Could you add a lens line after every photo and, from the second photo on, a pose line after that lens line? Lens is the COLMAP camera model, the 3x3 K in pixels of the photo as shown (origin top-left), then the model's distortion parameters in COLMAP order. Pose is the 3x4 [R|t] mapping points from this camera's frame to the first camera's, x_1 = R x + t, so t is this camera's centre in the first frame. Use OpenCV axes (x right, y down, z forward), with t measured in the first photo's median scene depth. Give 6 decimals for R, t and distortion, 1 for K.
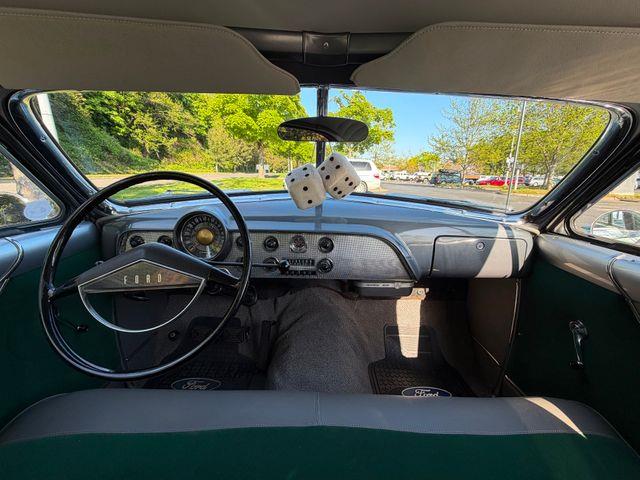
lens RADIAL K [[256.7, 0, 320.0], [0, 256.7, 240.0], [0, 0, 1]] dist [0.002276, -0.000254]
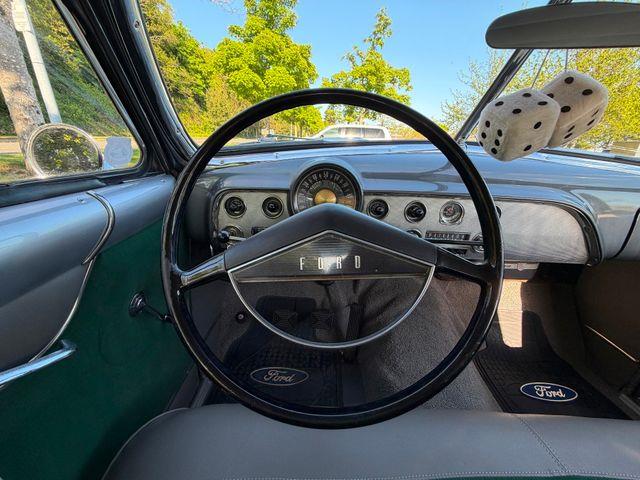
lens RADIAL K [[256.7, 0, 320.0], [0, 256.7, 240.0], [0, 0, 1]] dist [0.002276, -0.000254]
pose [[0.999753, 0.021749, 0.004656, -0.103345], [-0.022134, 0.993437, 0.112222, 0.004100], [-0.002185, -0.112298, 0.993672, 0.056779]]
